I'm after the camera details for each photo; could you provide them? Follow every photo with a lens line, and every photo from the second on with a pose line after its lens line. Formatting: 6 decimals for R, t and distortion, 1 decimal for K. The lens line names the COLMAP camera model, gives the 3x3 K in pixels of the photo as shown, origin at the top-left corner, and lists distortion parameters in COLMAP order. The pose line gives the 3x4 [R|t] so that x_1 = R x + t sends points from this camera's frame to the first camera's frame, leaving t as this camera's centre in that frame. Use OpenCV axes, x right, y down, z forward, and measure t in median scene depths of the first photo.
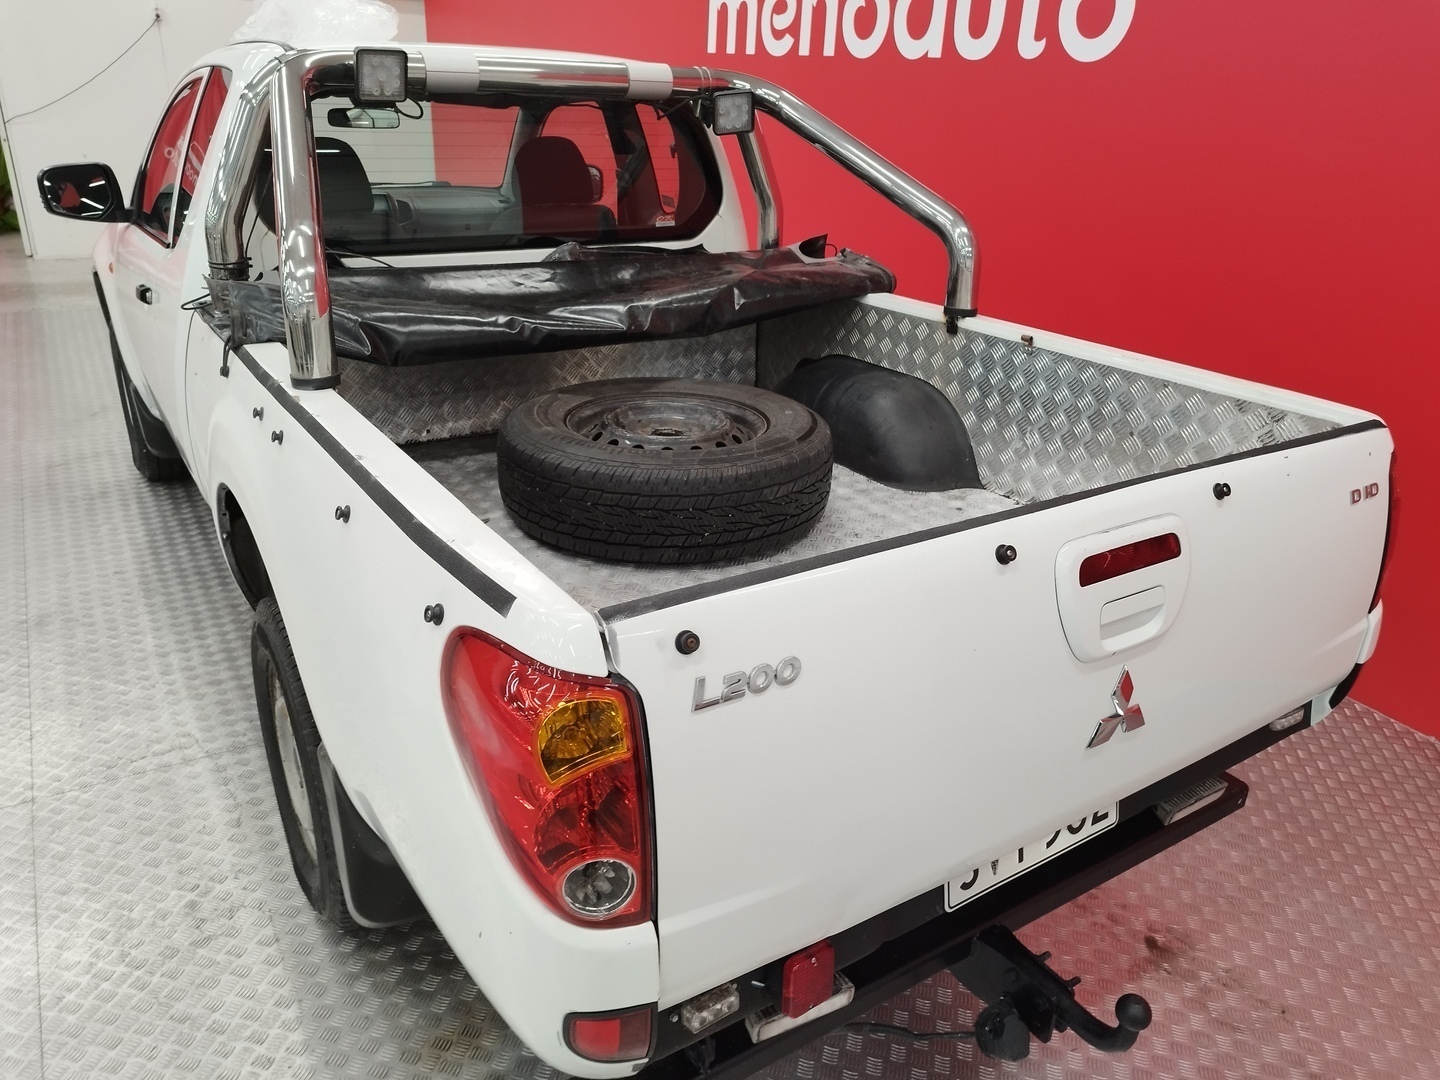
lens RADIAL K [[1054.1, 0, 721.0], [0, 1054.1, 535.0], [0, 0, 1]] dist [0.004266, -0.001495]
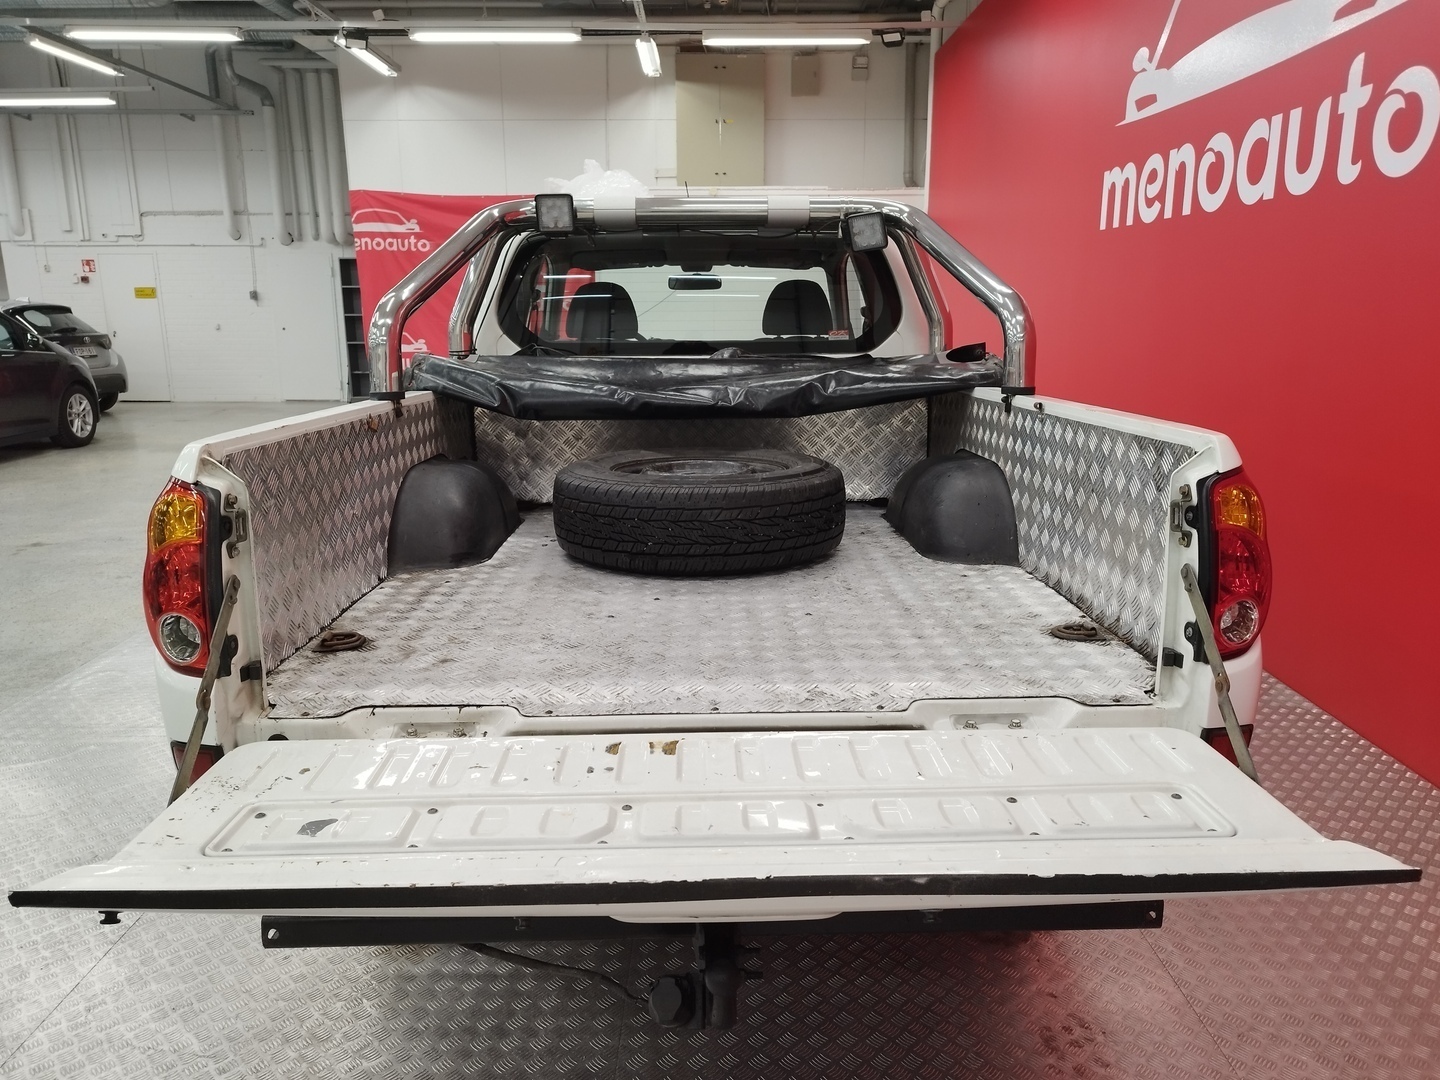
lens RADIAL K [[1054.1, 0, 721.0], [0, 1054.1, 535.0], [0, 0, 1]] dist [0.004266, -0.001495]
pose [[0.852379, 0.063625, -0.519040, 0.513718], [-0.169003, 0.972822, -0.158290, 0.125813], [0.494862, 0.222642, 0.839965, 0.053550]]
